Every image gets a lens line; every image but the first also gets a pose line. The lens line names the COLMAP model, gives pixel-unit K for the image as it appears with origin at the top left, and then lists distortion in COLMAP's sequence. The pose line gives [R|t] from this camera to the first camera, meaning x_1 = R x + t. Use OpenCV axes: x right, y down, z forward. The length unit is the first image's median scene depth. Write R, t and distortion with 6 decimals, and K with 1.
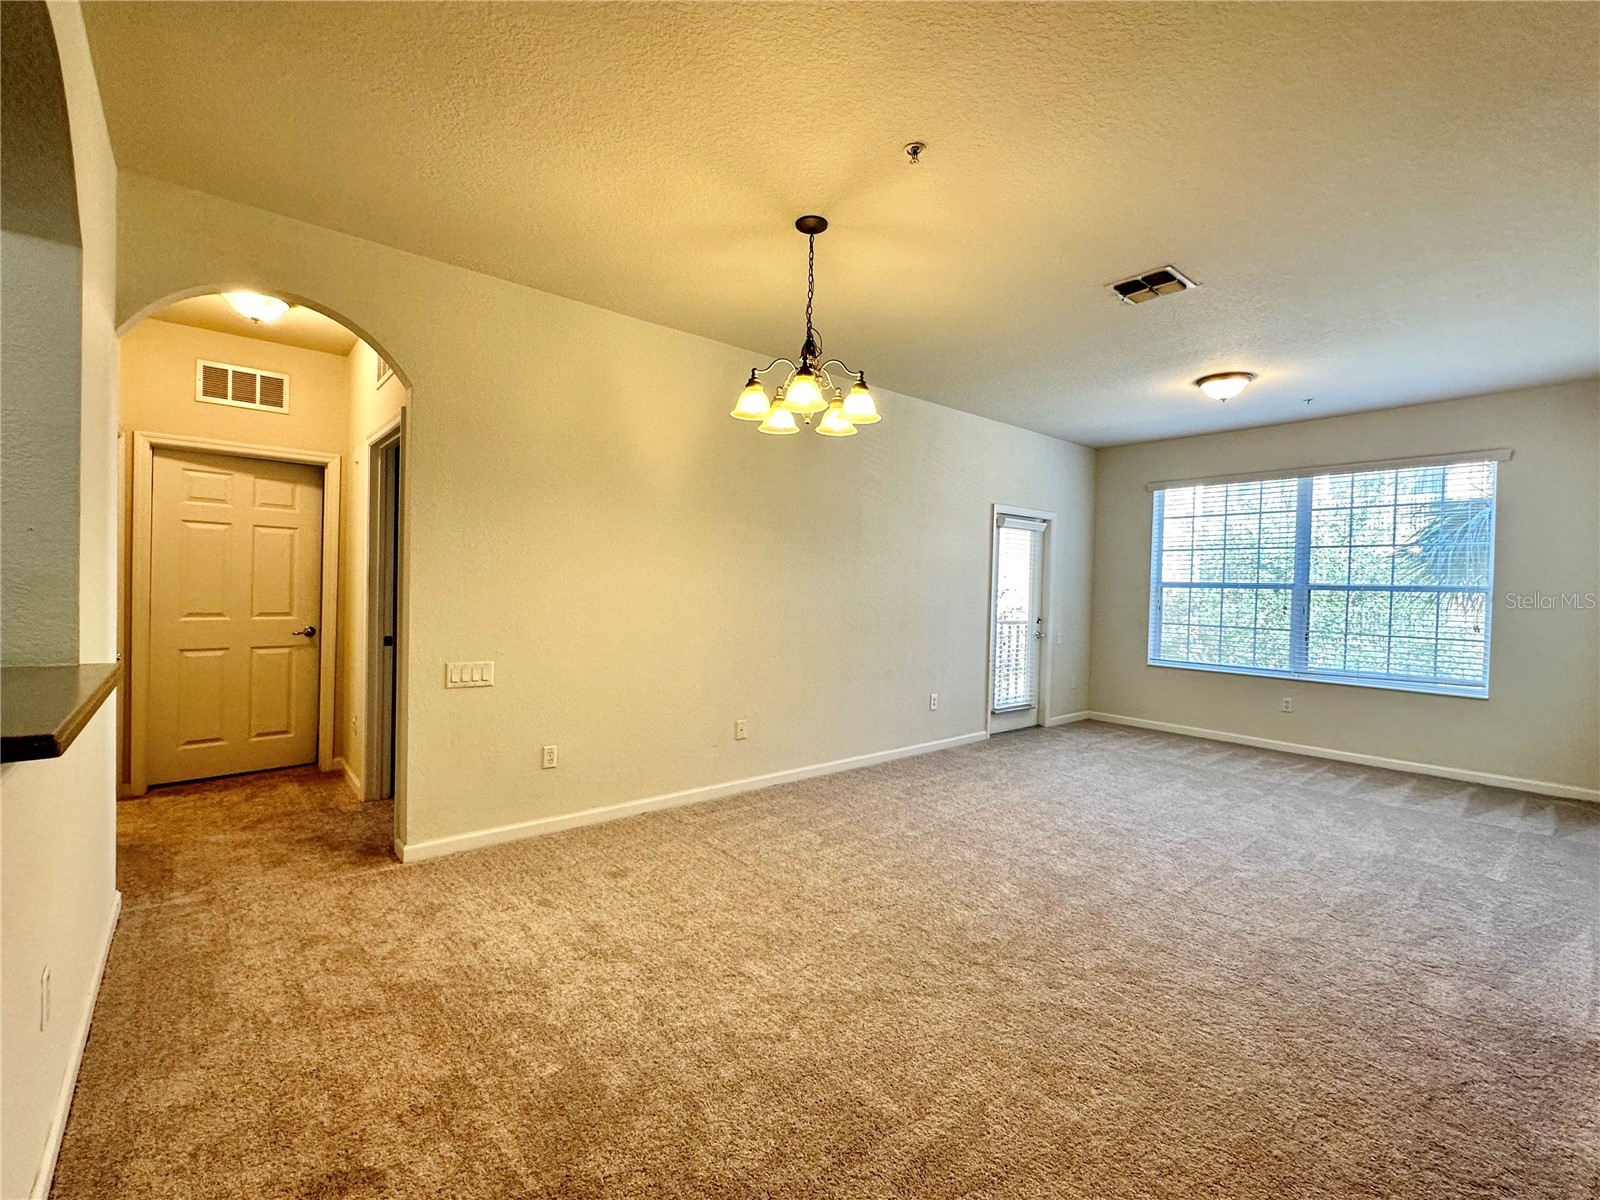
lens RADIAL K [[706.2, 0, 800.0], [0, 706.2, 600.0], [0, 0, 1]] dist [0.002966, 0.000898]
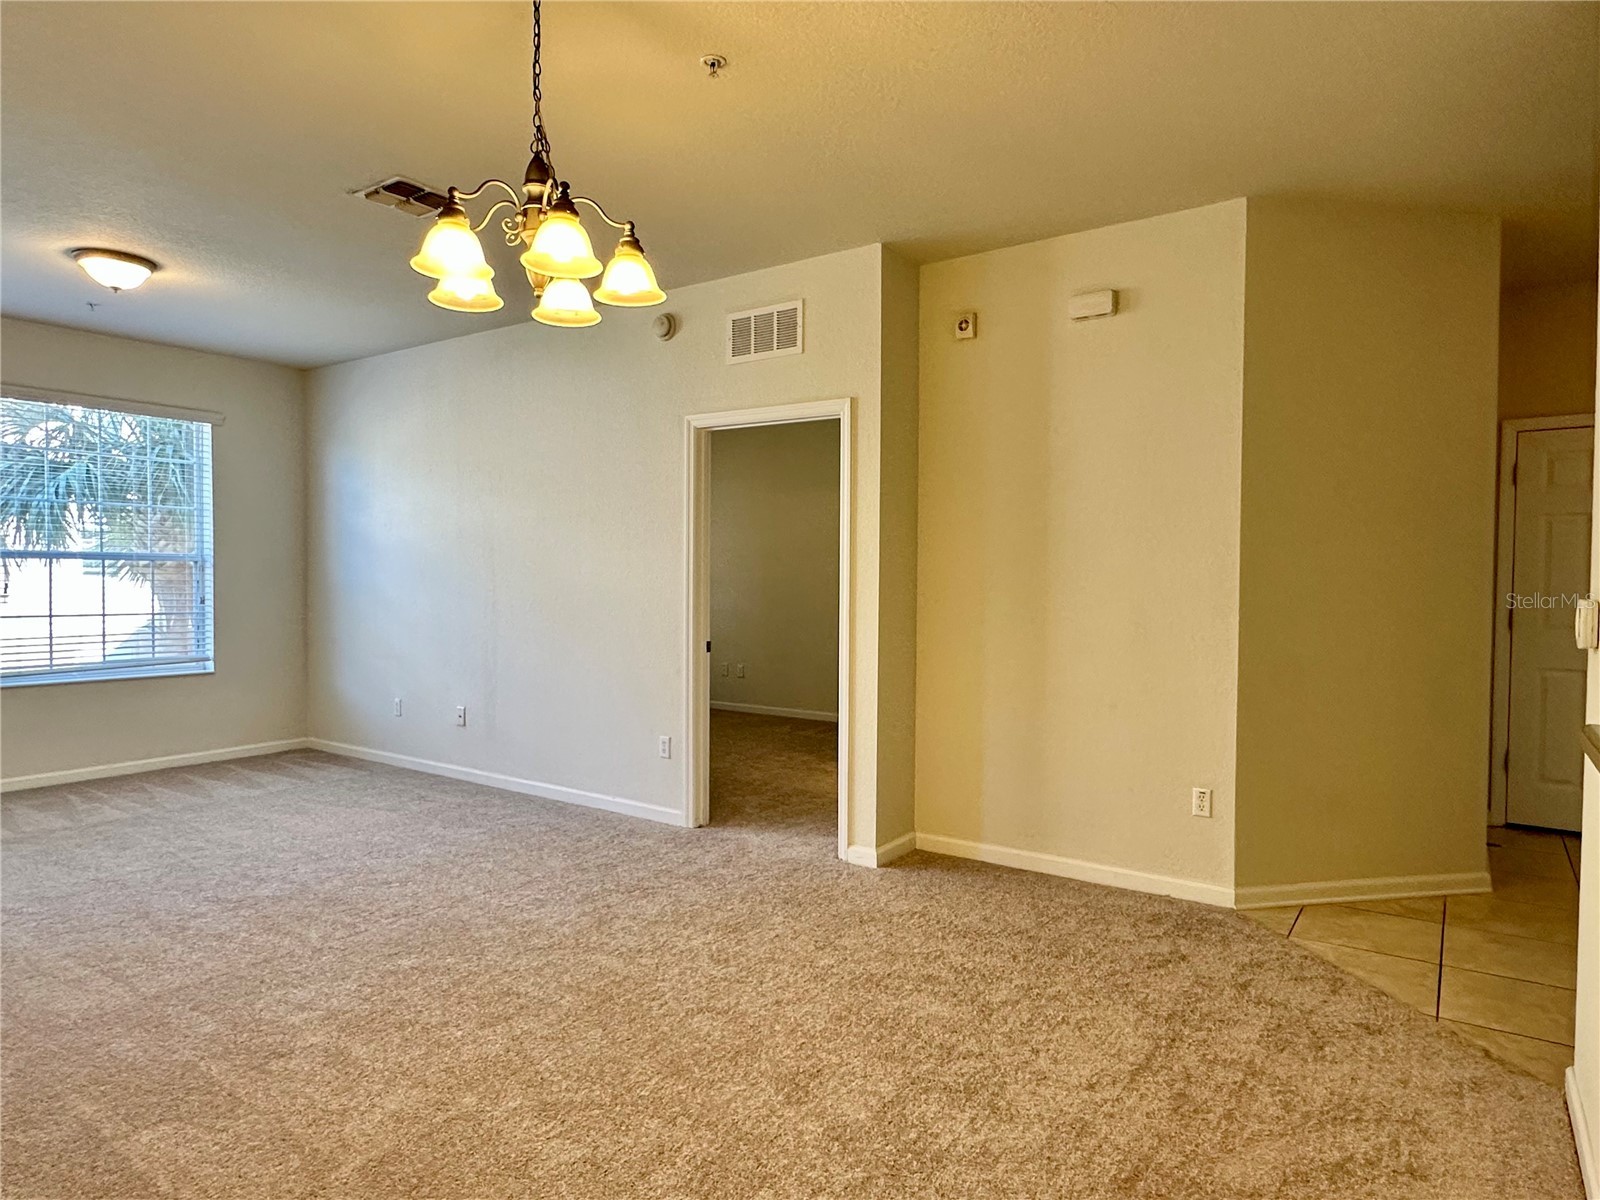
lens RADIAL K [[952.0, 0, 800.0], [0, 952.0, 600.0], [0, 0, 1]] dist [-0.004322, -0.001052]
pose [[-0.254648, -0.051368, 0.965669, -0.387250], [0.006386, 0.998477, 0.054797, -0.019328], [-0.967013, 0.020120, -0.253932, 0.468922]]
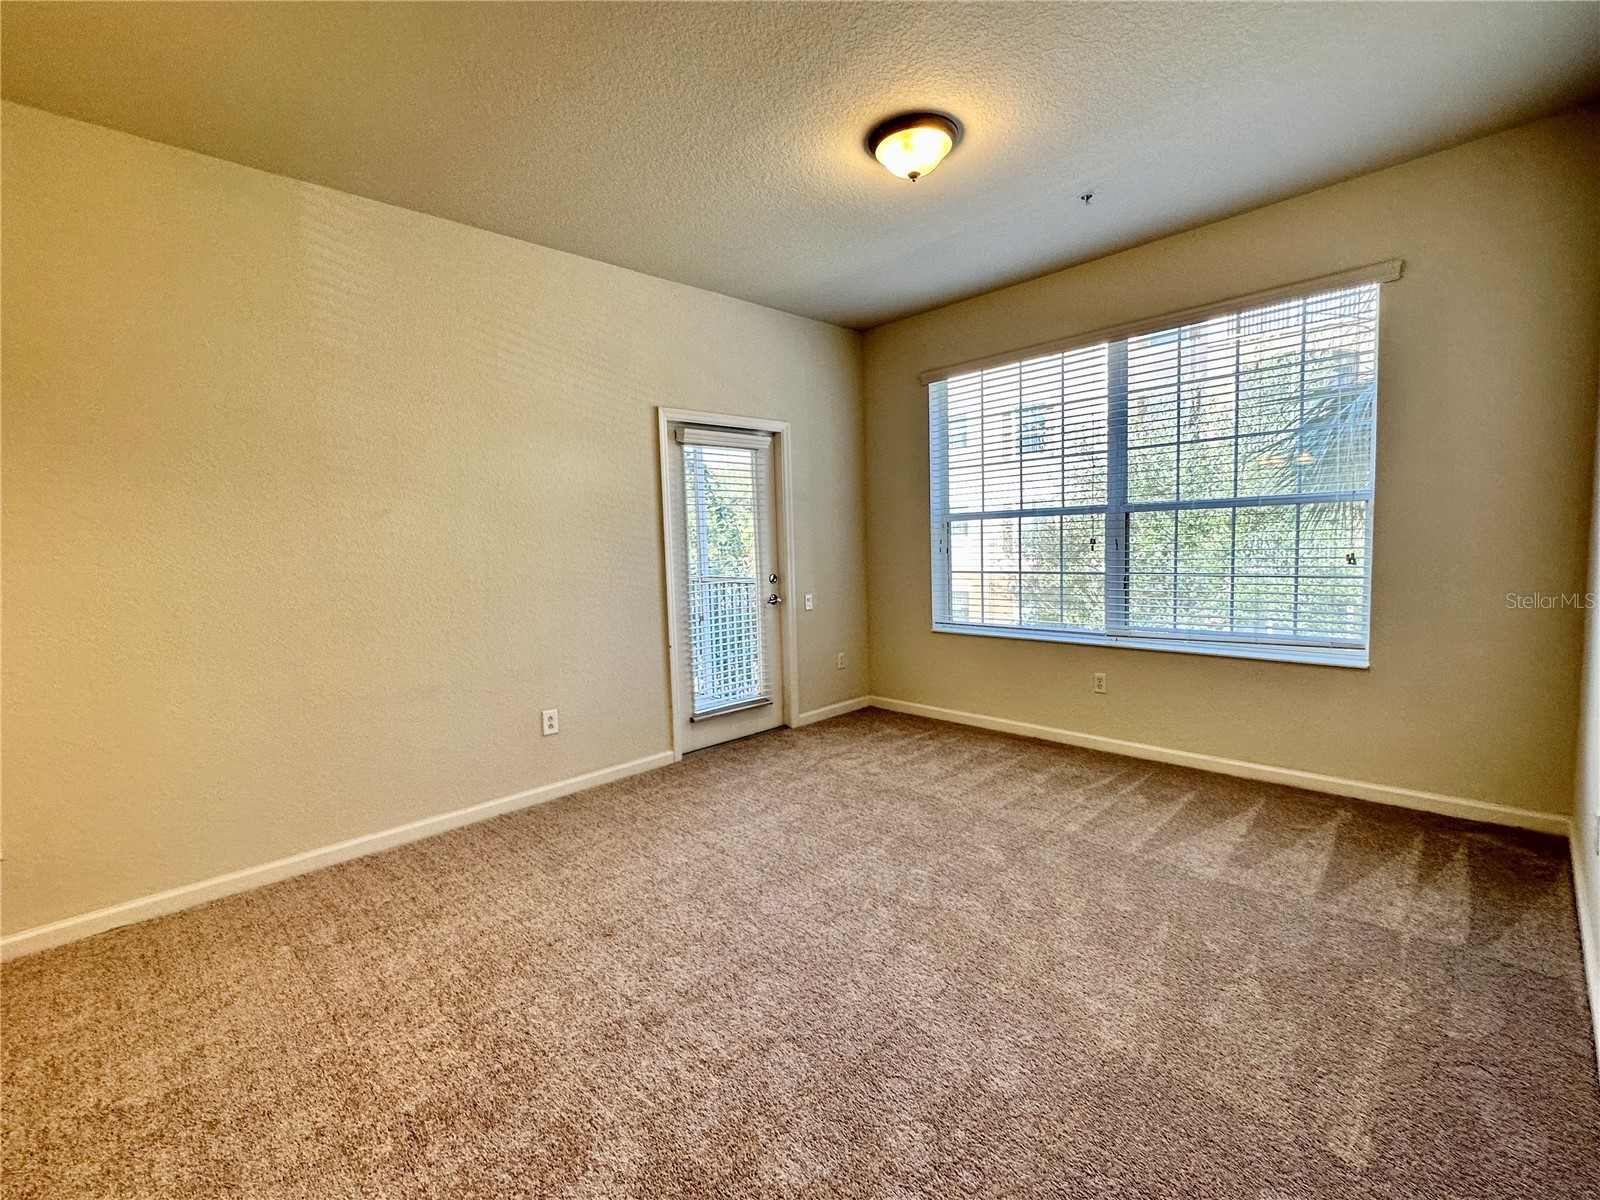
lens RADIAL K [[697.3, 0, 800.0], [0, 697.3, 600.0], [0, 0, 1]] dist [-0.001783, -0.000190]
pose [[0.996481, -0.063870, 0.054273, 0.363103], [0.060077, 0.995816, 0.068859, 0.004454], [-0.058444, -0.065356, 0.996149, 0.346668]]
